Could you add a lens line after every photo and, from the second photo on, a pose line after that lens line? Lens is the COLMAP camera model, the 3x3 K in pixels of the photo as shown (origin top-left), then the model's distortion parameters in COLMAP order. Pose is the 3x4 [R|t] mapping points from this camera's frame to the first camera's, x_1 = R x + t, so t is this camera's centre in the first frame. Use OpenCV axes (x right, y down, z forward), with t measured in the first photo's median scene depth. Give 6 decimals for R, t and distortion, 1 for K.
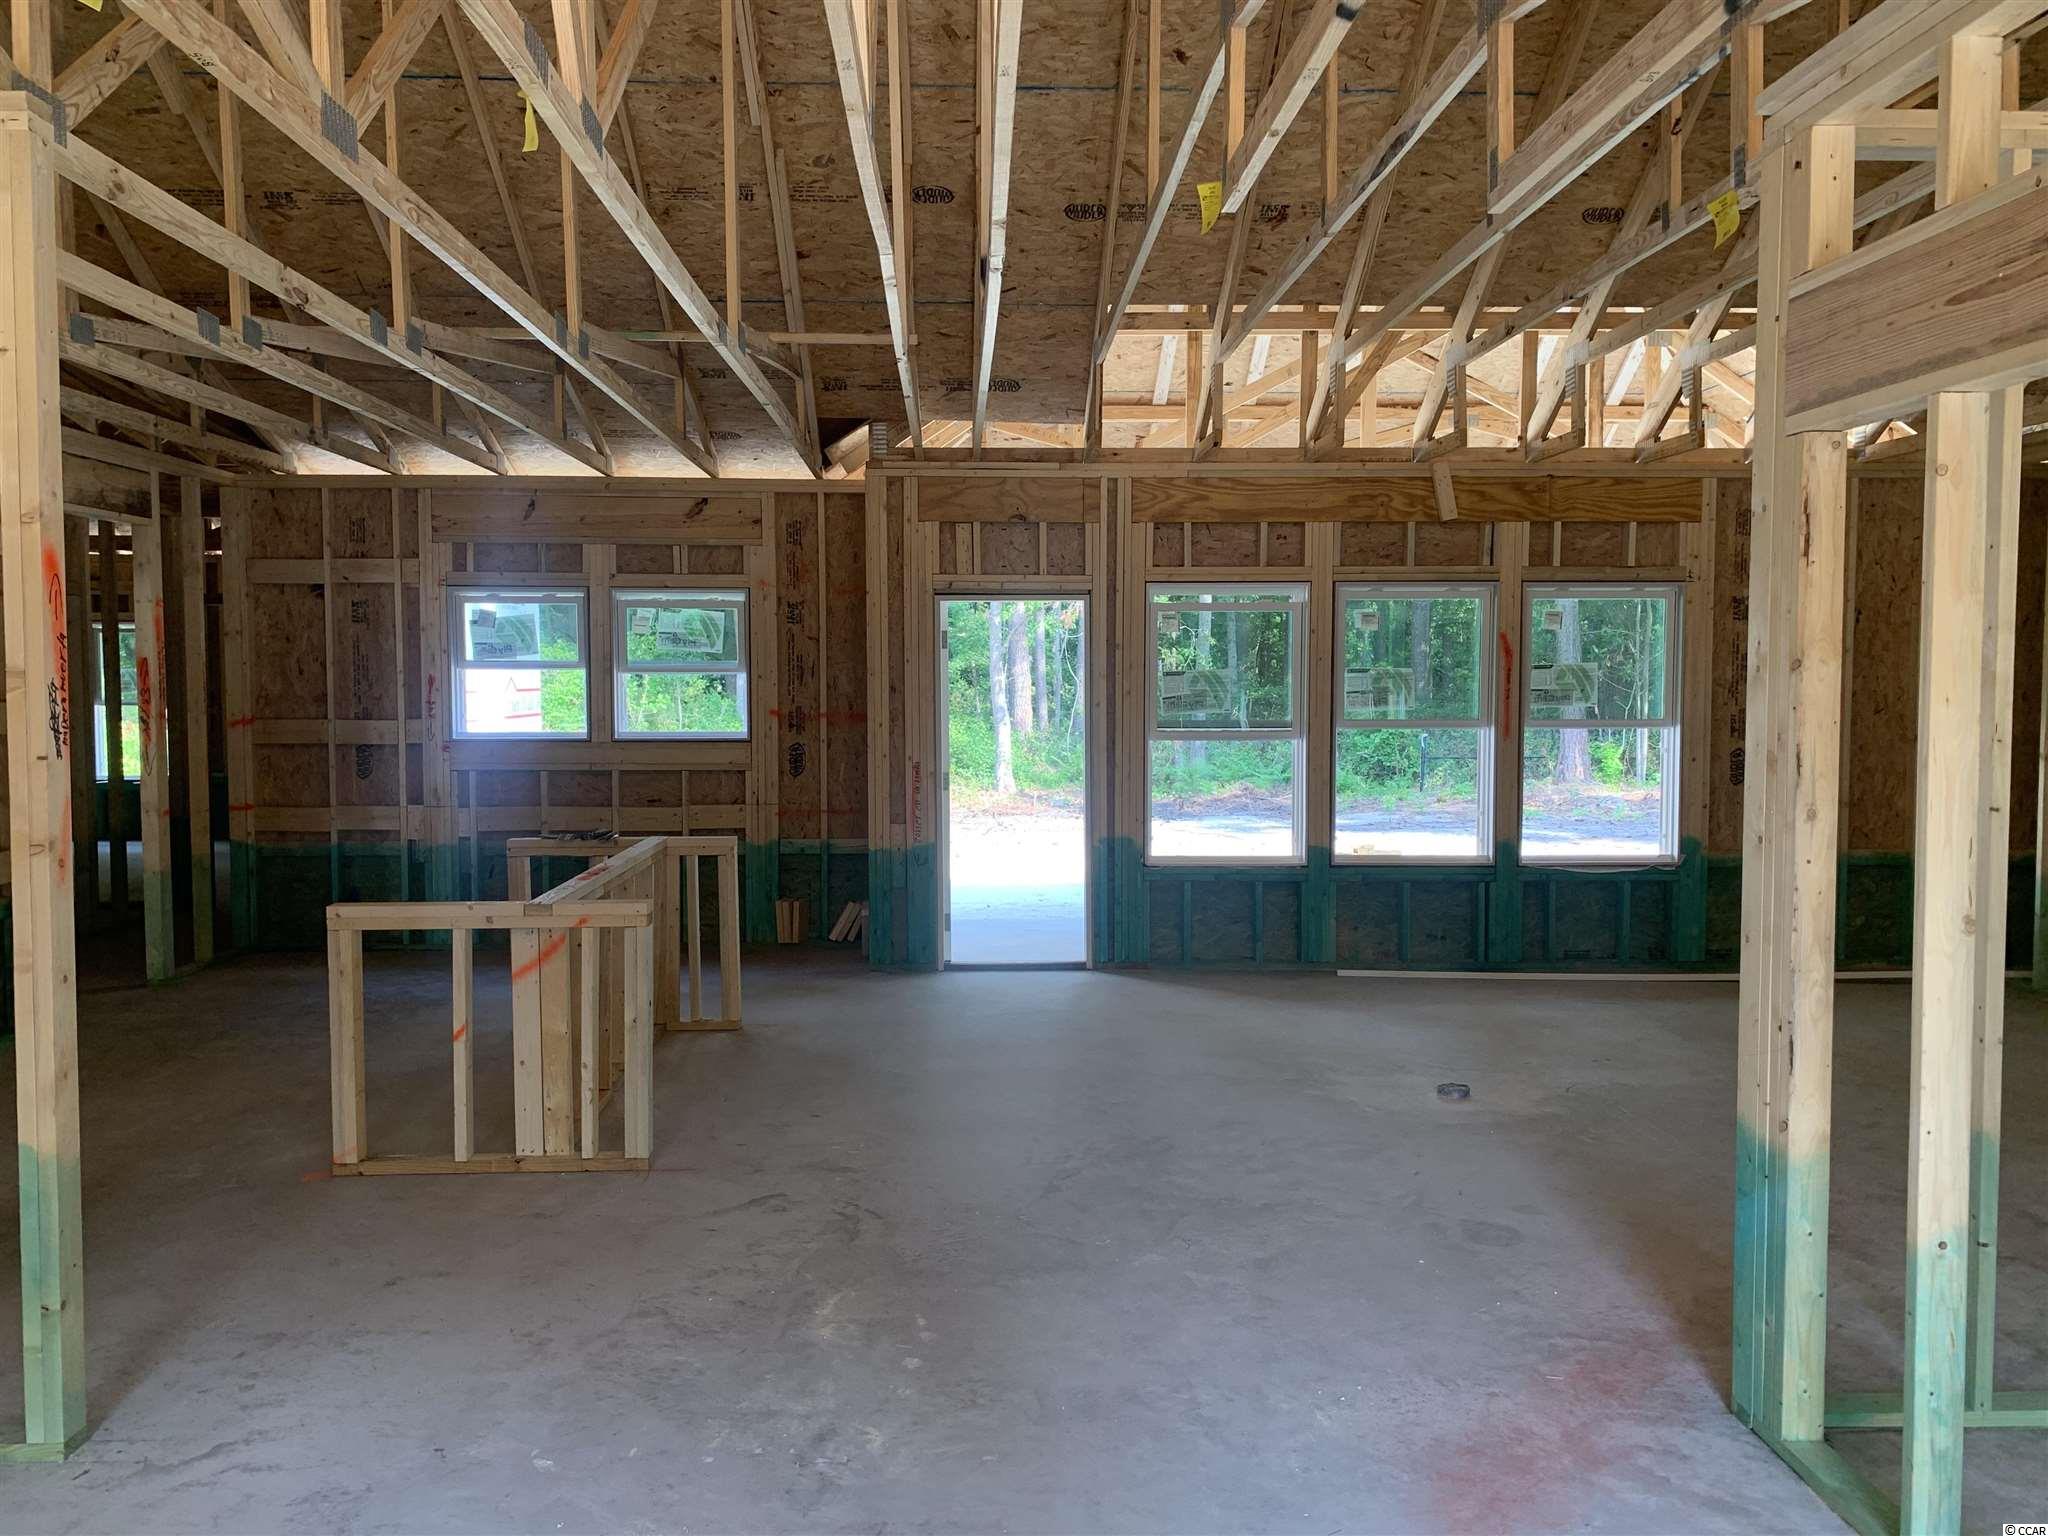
lens RADIAL K [[1558.1, 0, 1038.8], [0, 1558.1, 766.5], [0, 0, 1]] dist [0.039953, -0.056249]
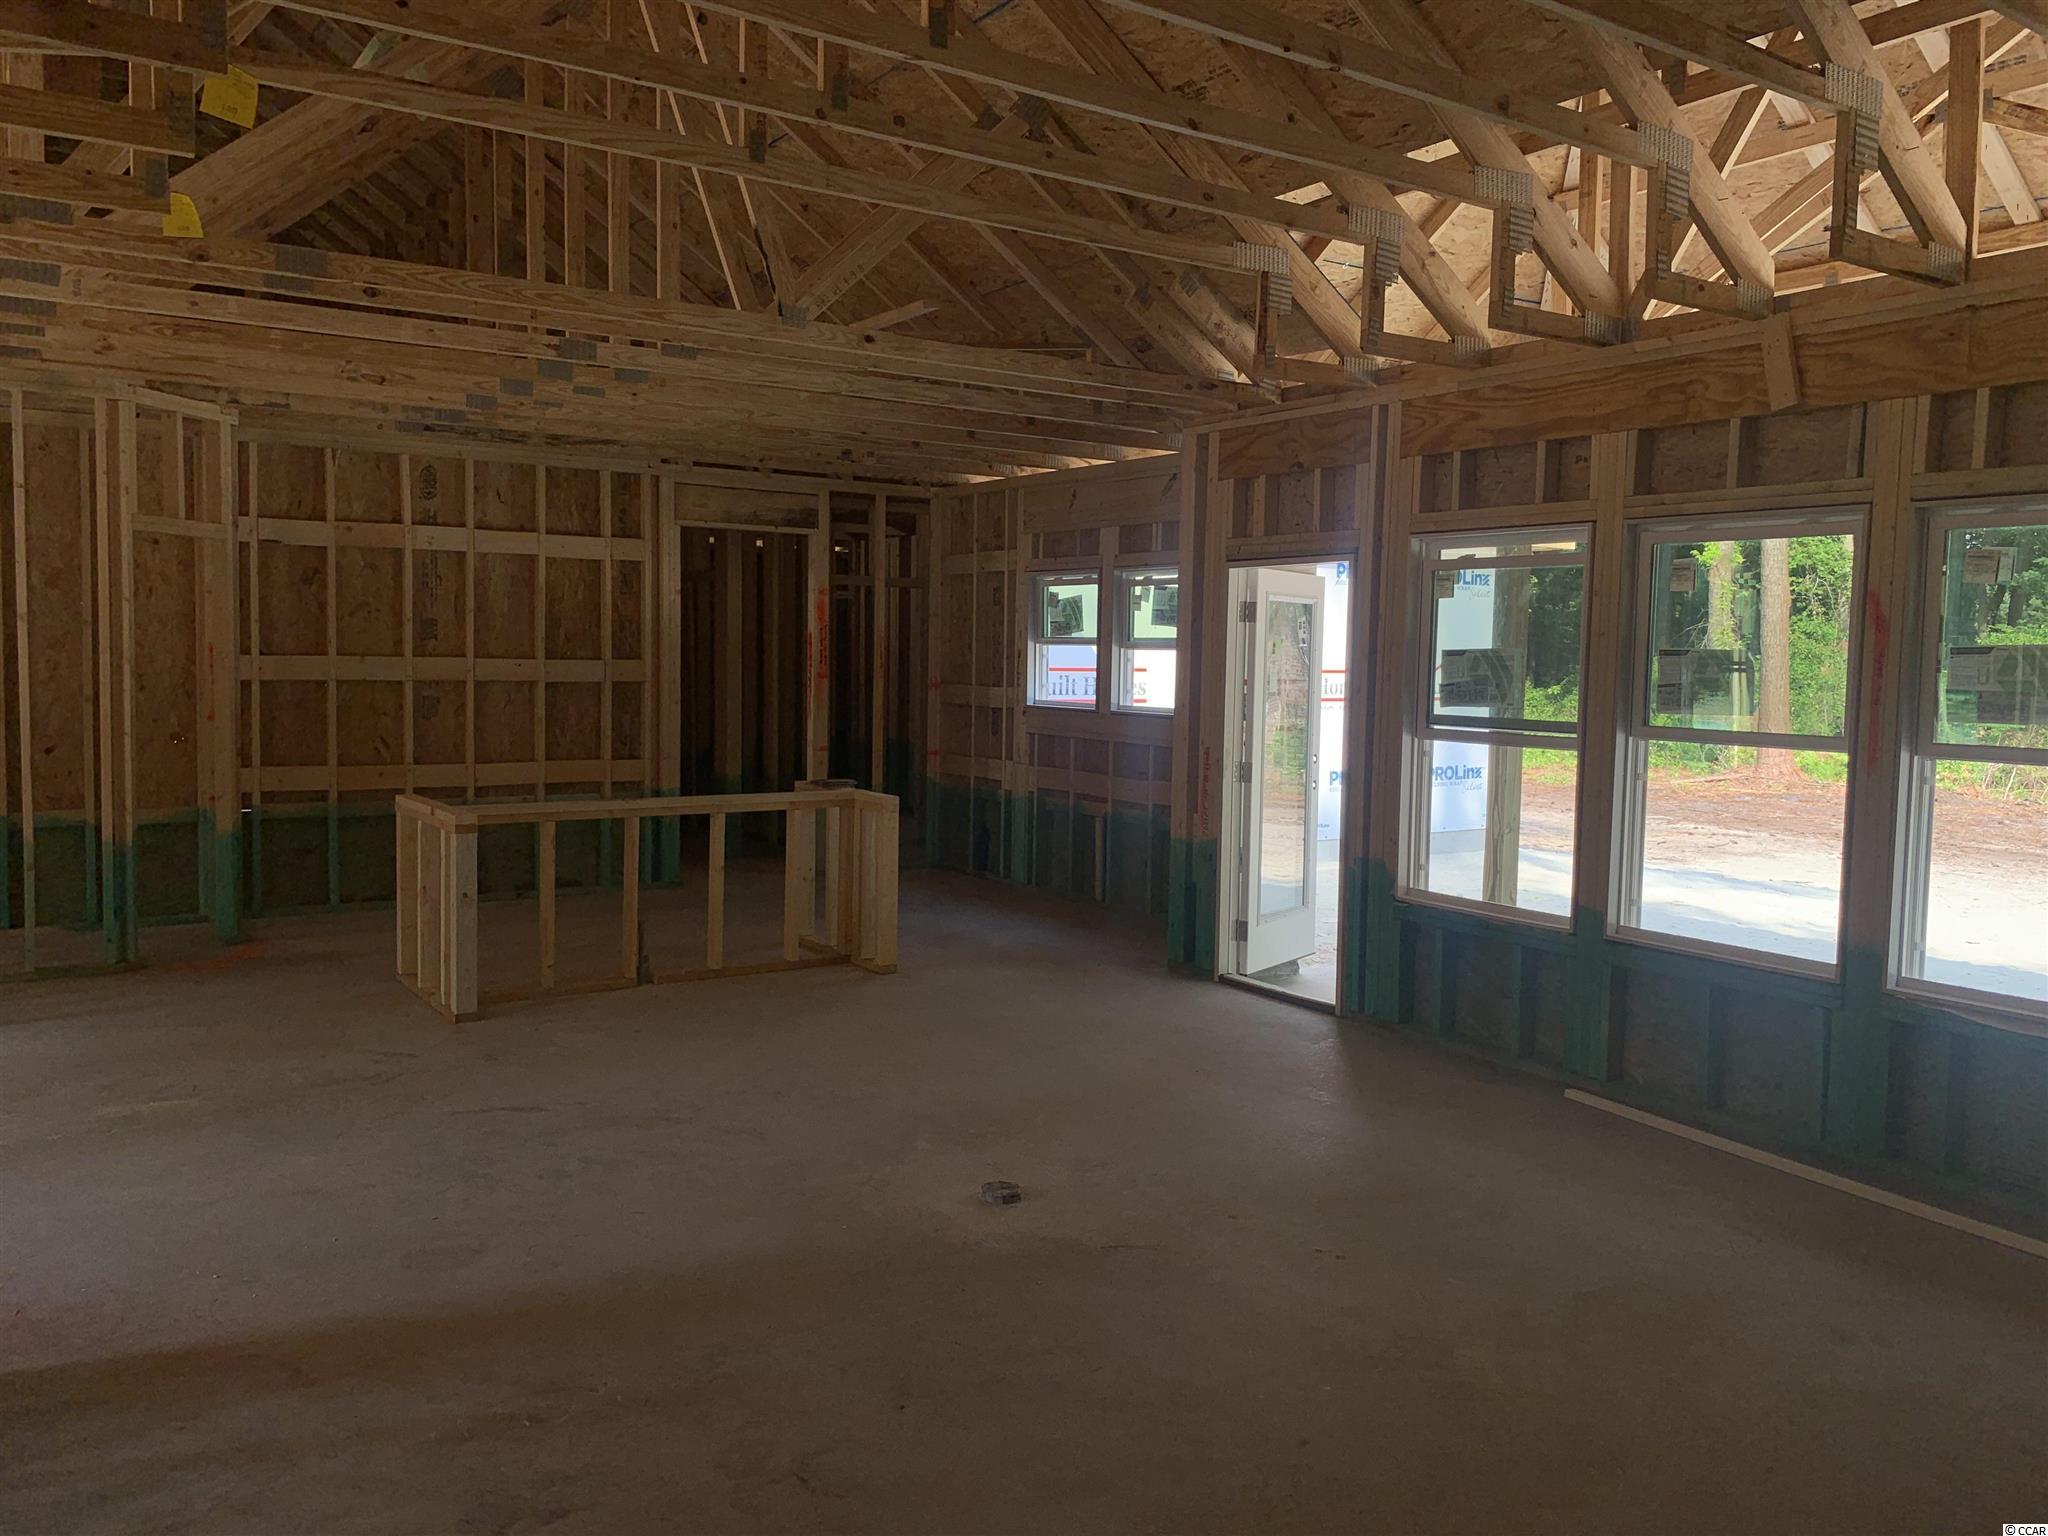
lens RADIAL K [[1558.1, 0, 1035.1], [0, 1558.1, 764.4], [0, 0, 1]] dist [0.039953, -0.056249]
pose [[0.540577, 0.072976, -0.838123, 0.618682], [-0.080643, 0.996138, 0.034721, -0.015627], [0.837420, 0.048820, 0.544375, 0.417650]]
